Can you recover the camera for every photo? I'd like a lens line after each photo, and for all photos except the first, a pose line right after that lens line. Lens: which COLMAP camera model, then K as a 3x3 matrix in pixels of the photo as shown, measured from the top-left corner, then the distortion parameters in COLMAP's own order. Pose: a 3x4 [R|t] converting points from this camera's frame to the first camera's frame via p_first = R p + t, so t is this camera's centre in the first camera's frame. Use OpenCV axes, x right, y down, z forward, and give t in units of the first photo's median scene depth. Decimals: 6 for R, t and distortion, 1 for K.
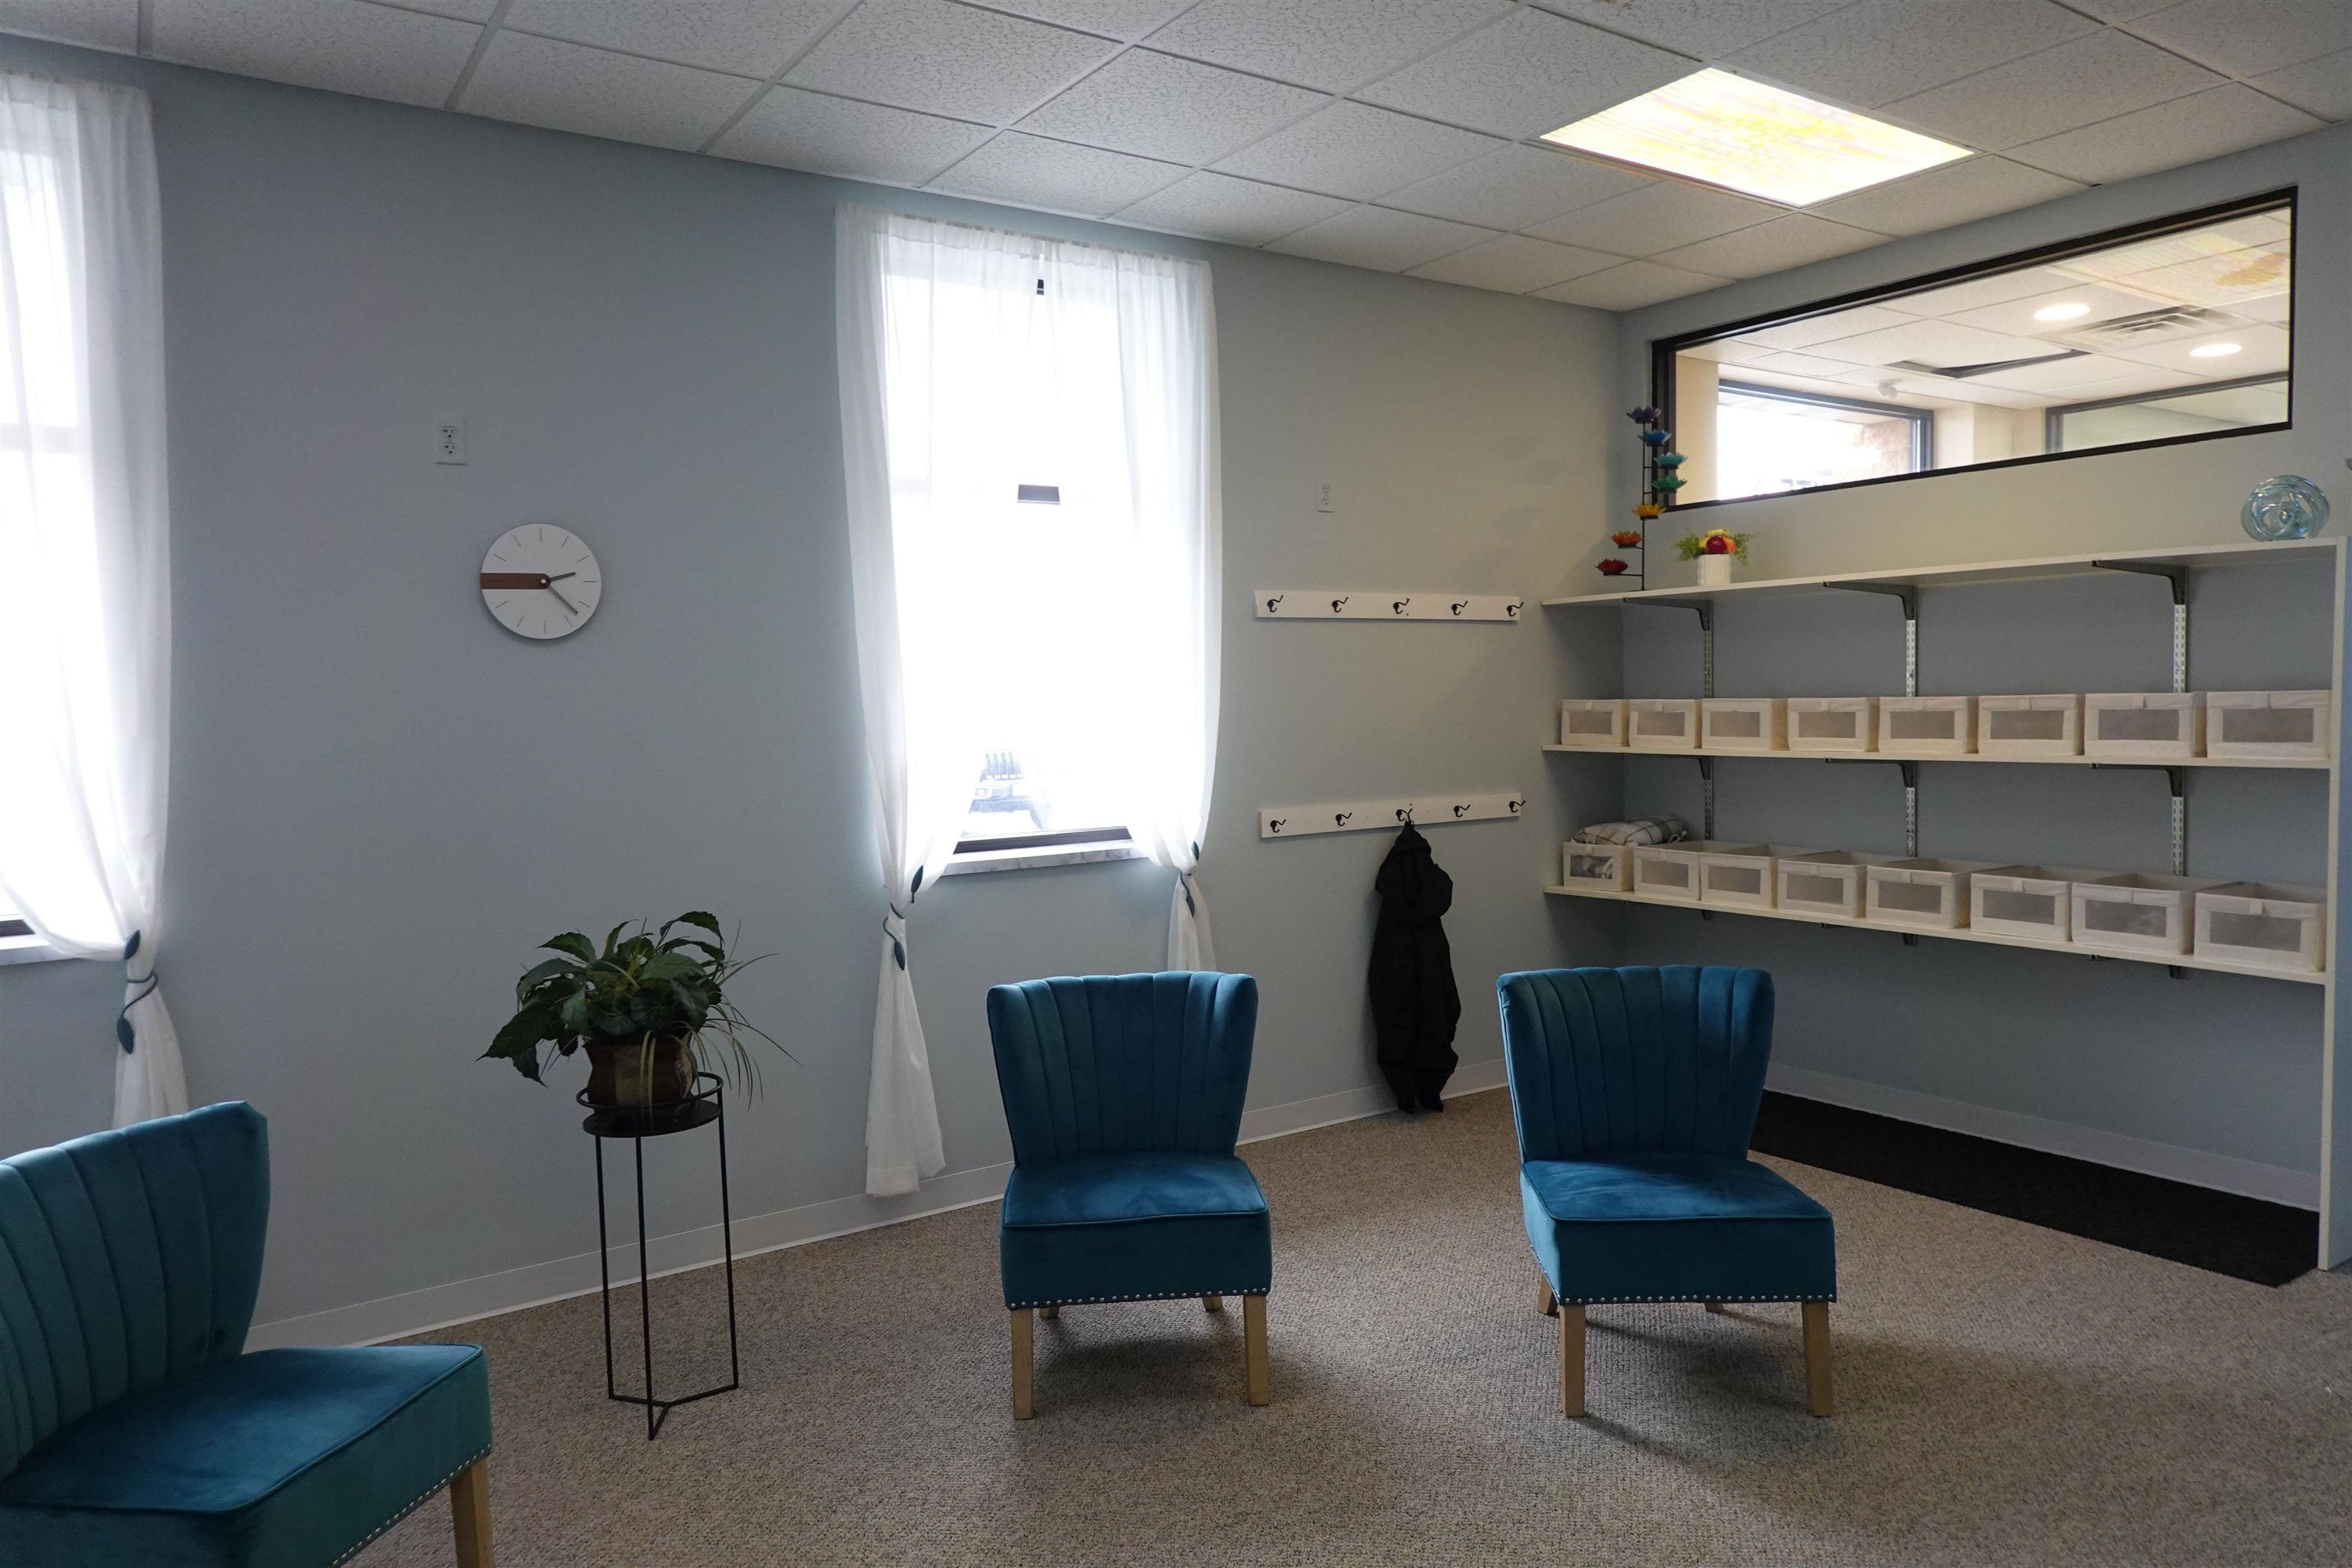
lens RADIAL K [[1585.9, 0, 1174.7], [0, 1585.9, 773.1], [0, 0, 1]] dist [0.017189, -0.003473]
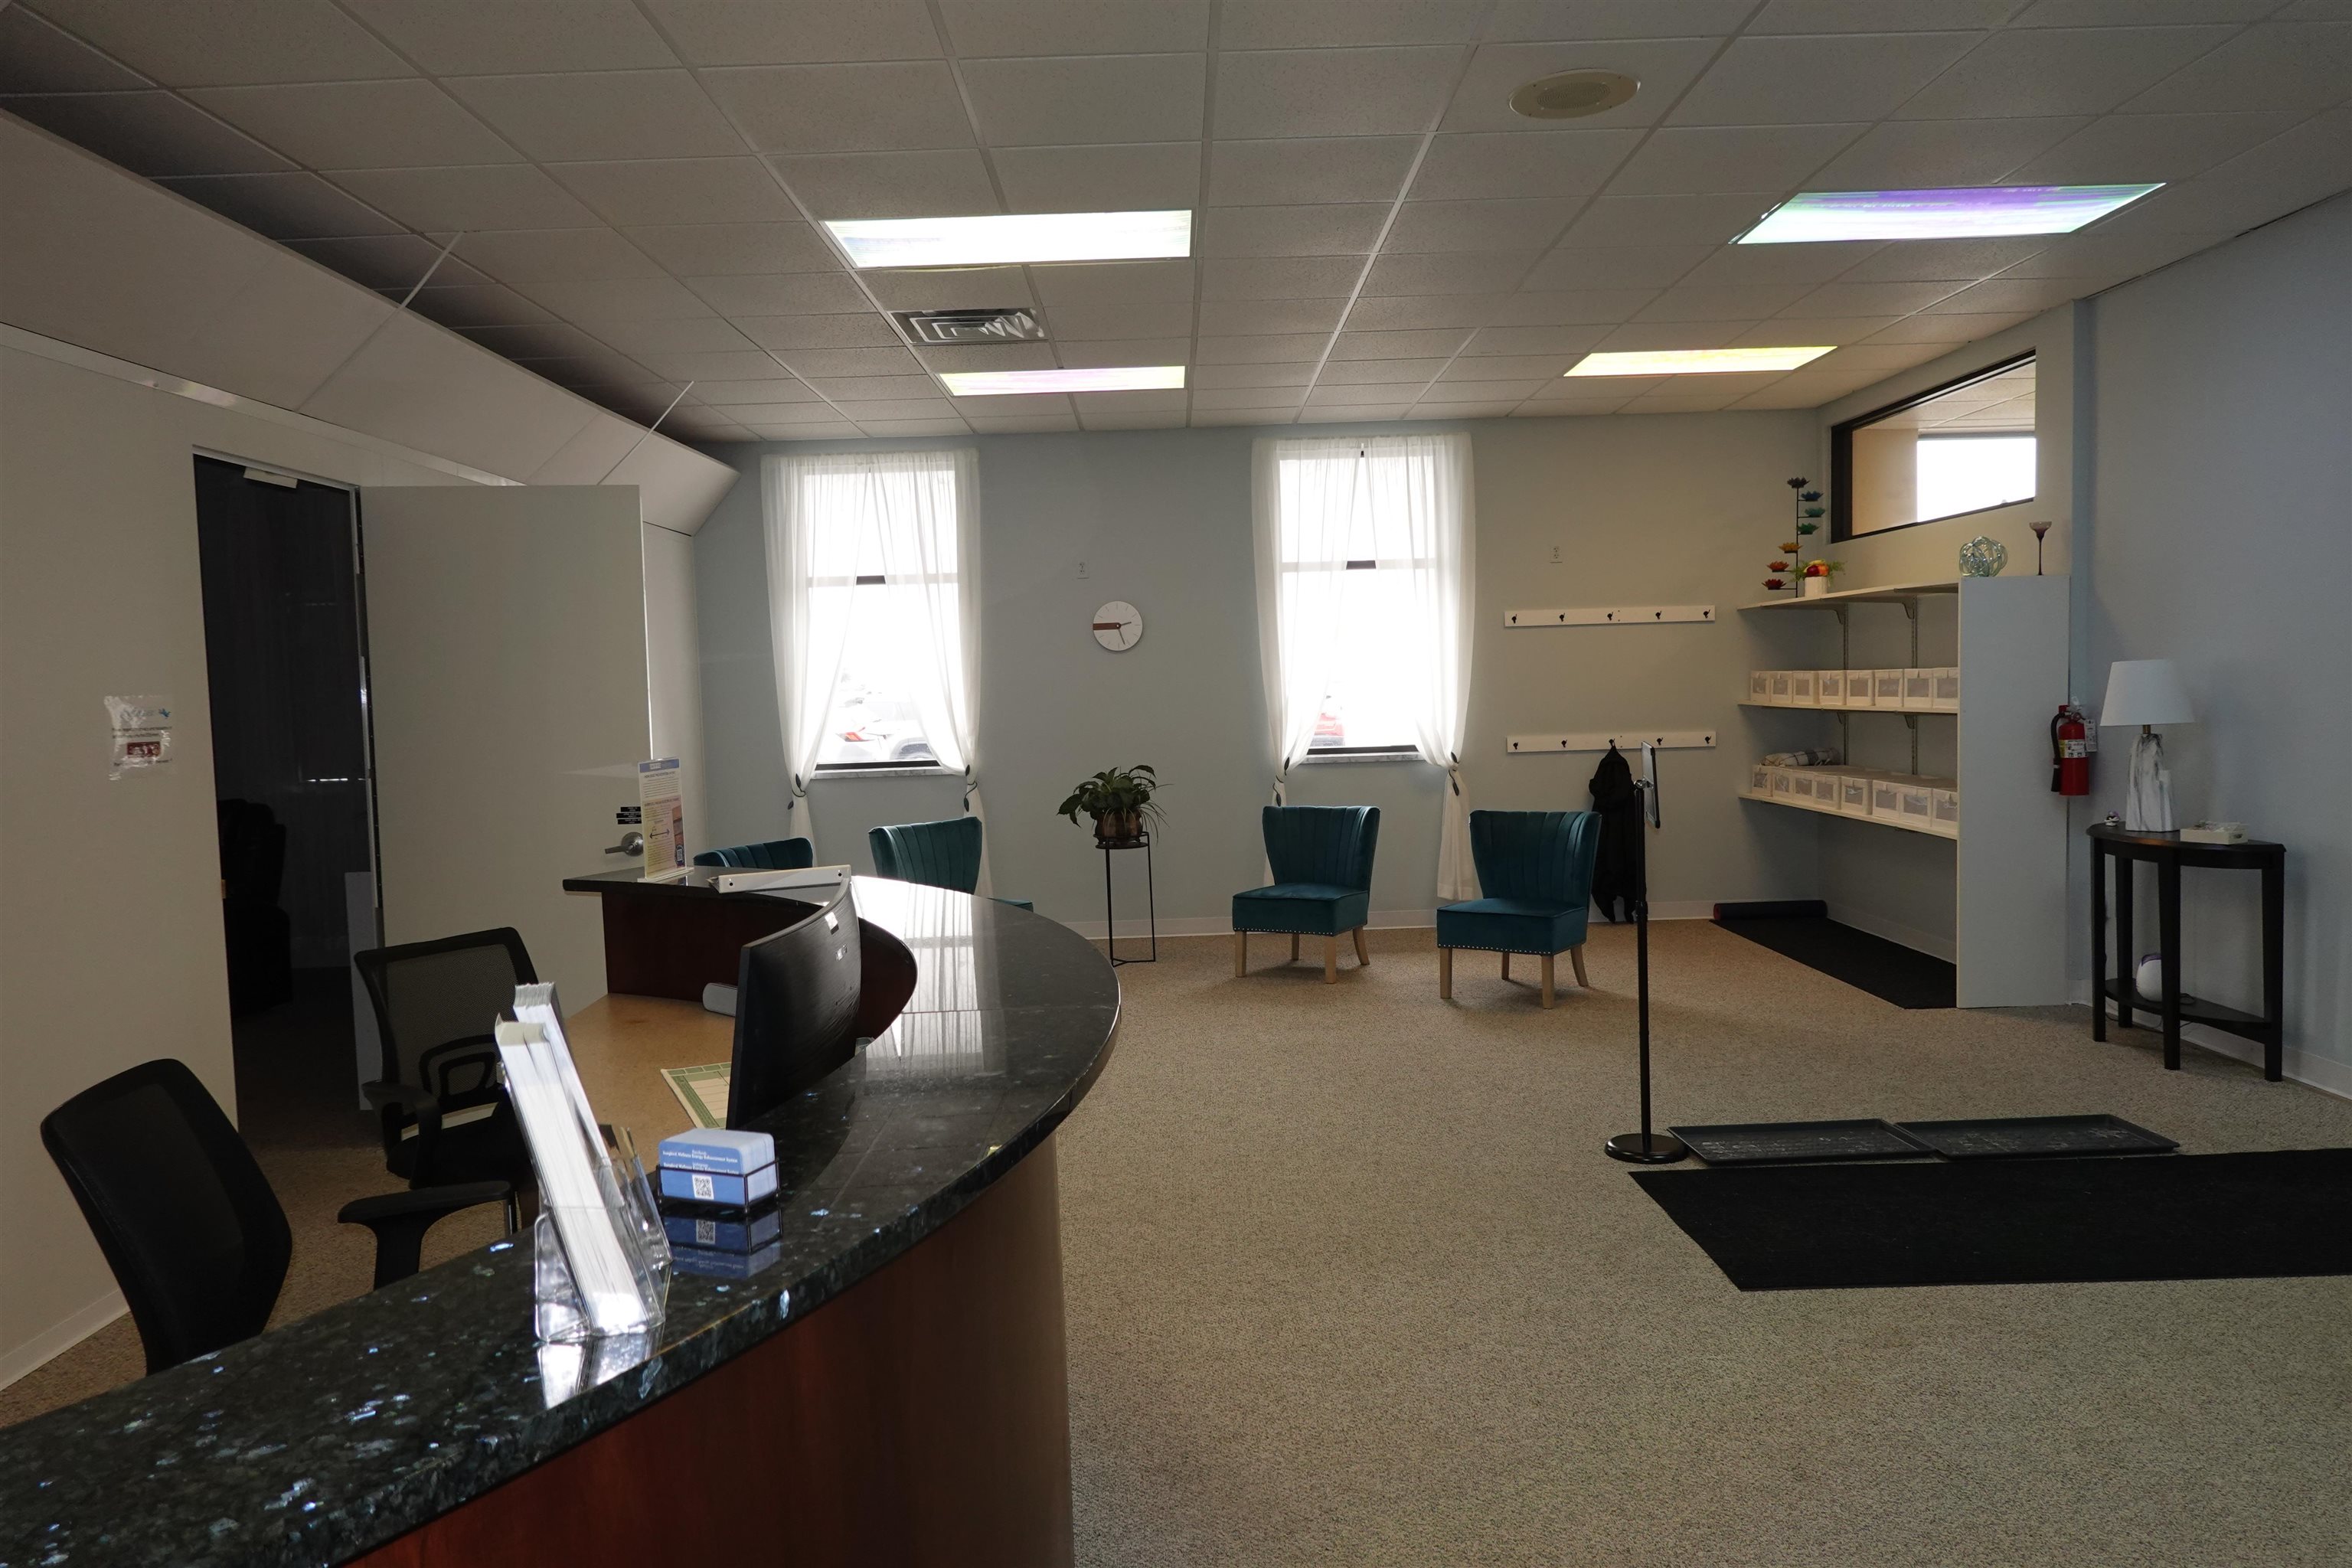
lens RADIAL K [[1585.9, 0, 1175.4], [0, 1585.9, 785.1], [0, 0, 1]] dist [0.017189, -0.003473]
pose [[0.826777, 0.034414, -0.561475, 0.739612], [-0.017588, 0.999220, 0.035345, 0.021227], [0.562254, -0.019347, 0.826738, -0.656846]]
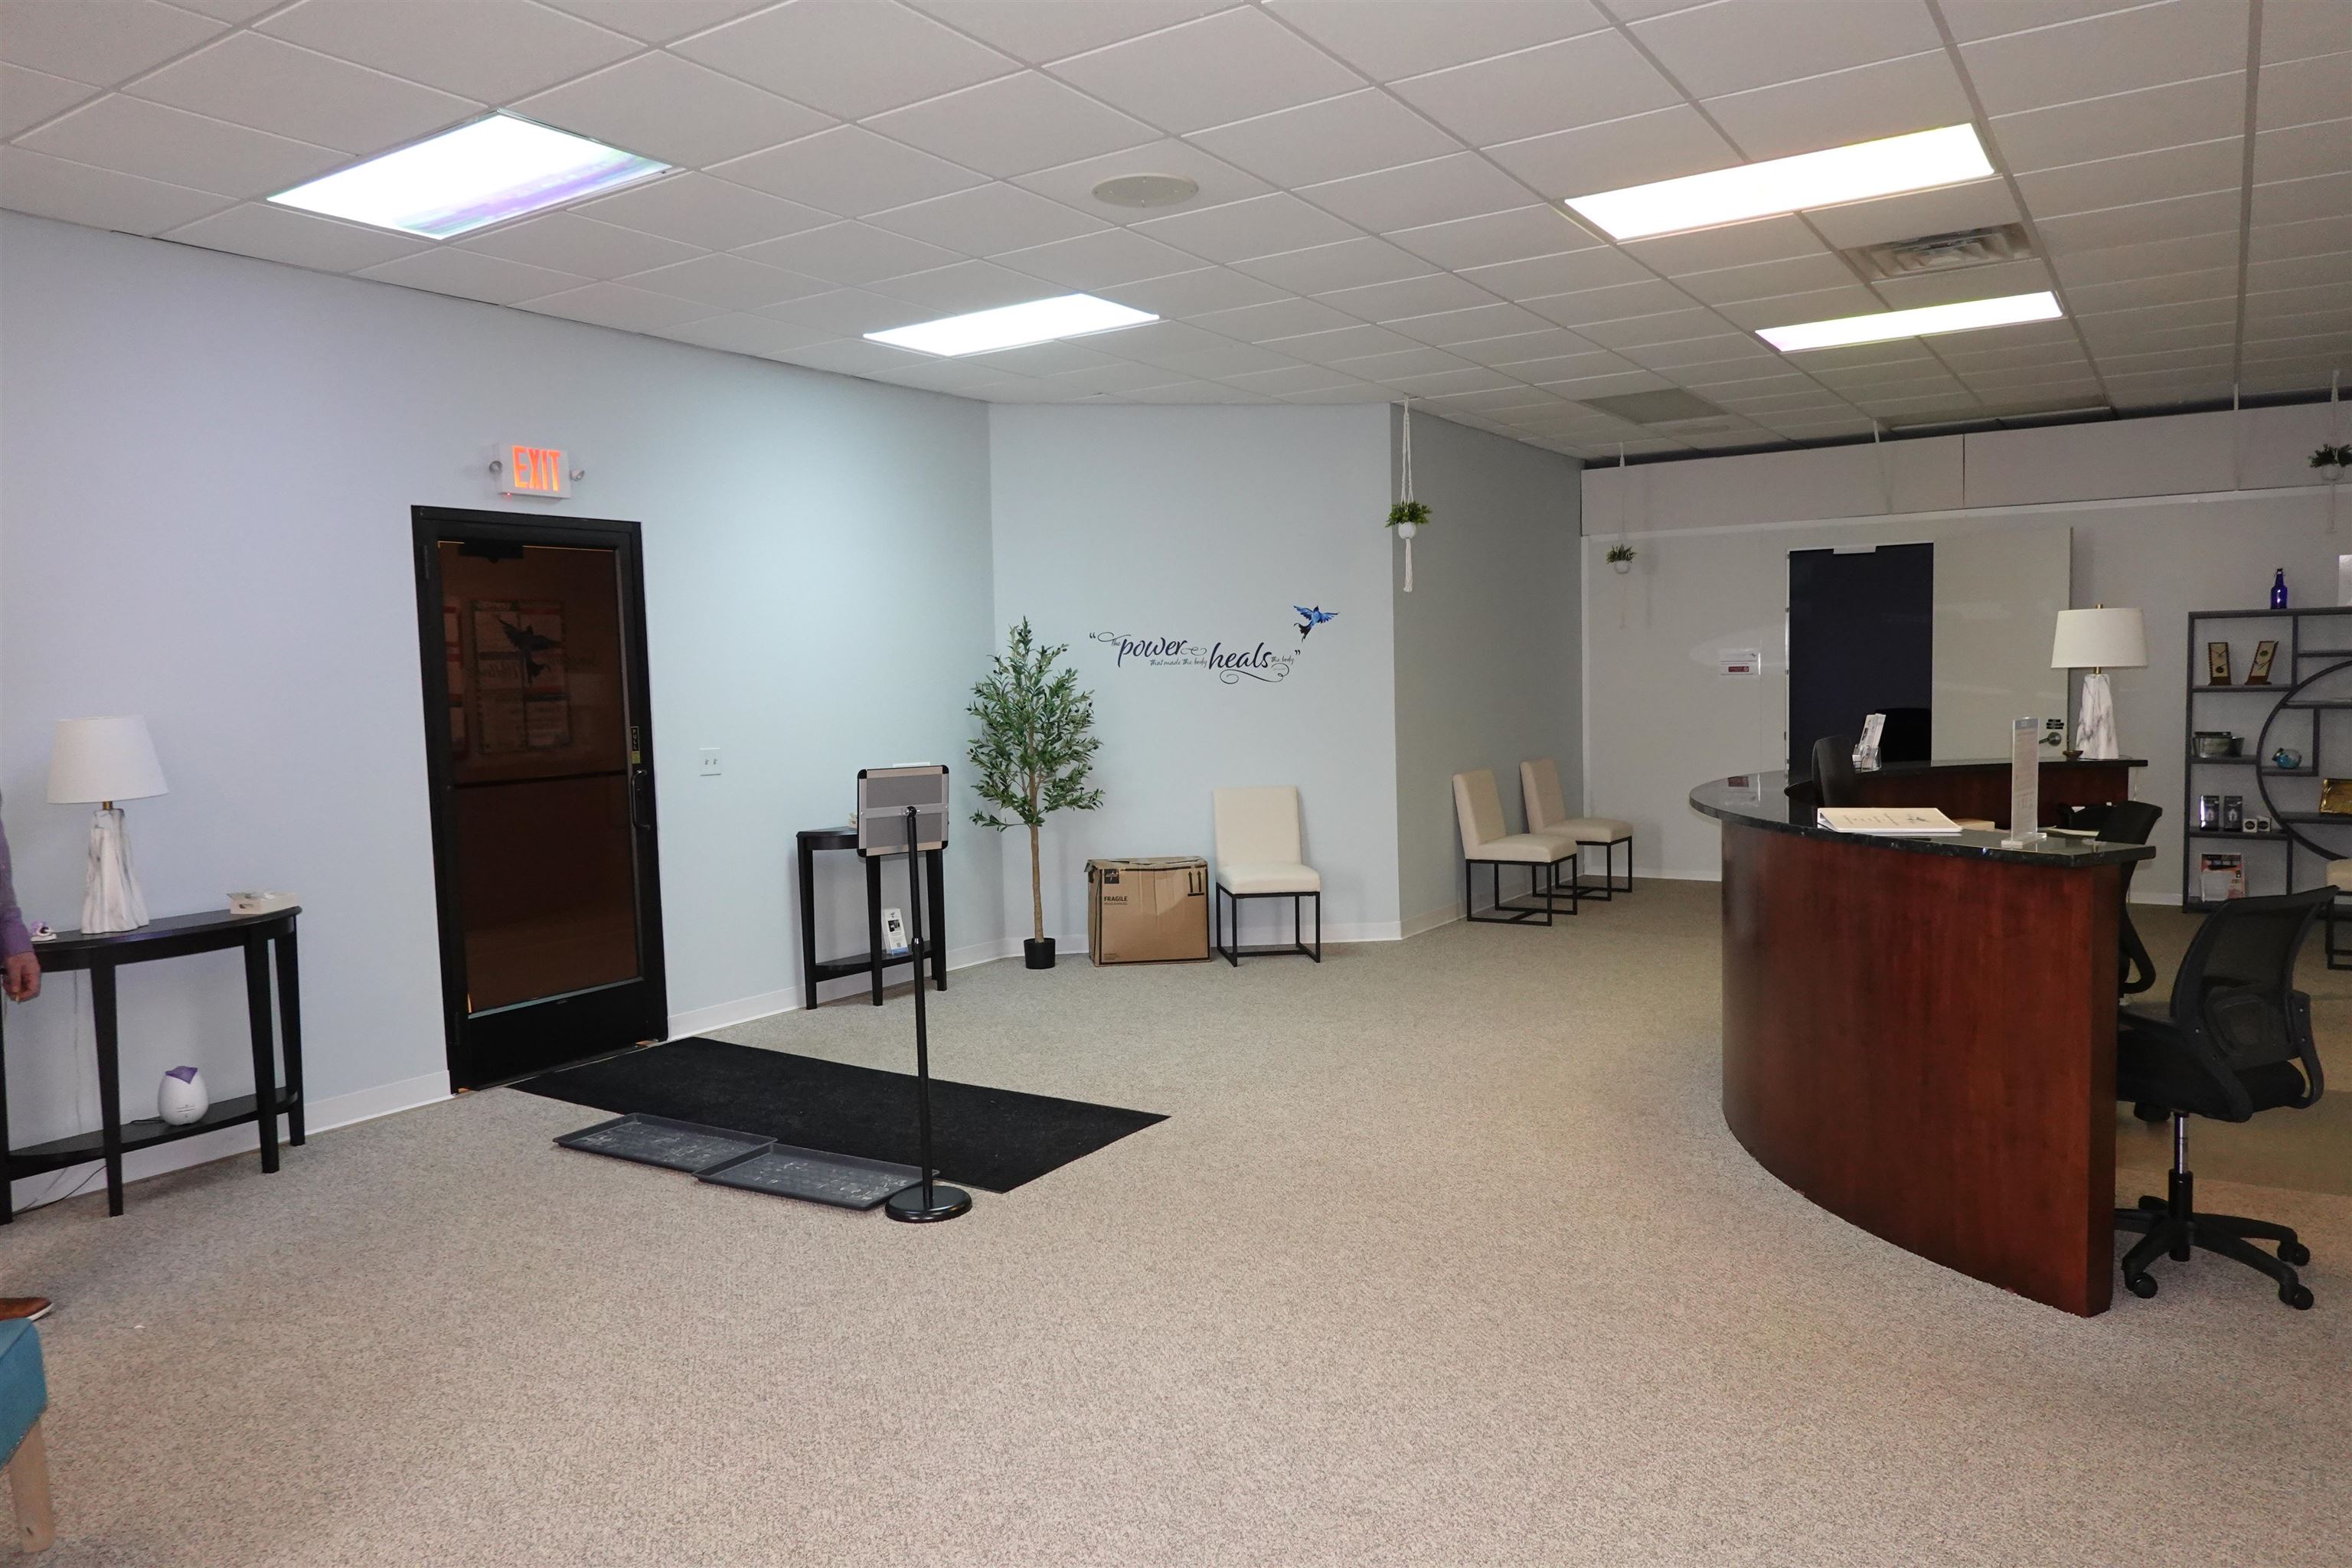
lens RADIAL K [[1585.9, 0, 1169.1], [0, 1585.9, 783.2], [0, 0, 1]] dist [0.017189, -0.003473]
pose [[-0.376836, -0.033835, 0.925662, -0.938943], [0.092039, 0.993019, 0.073767, -0.031371], [-0.921696, 0.112995, -0.371091, 0.981341]]
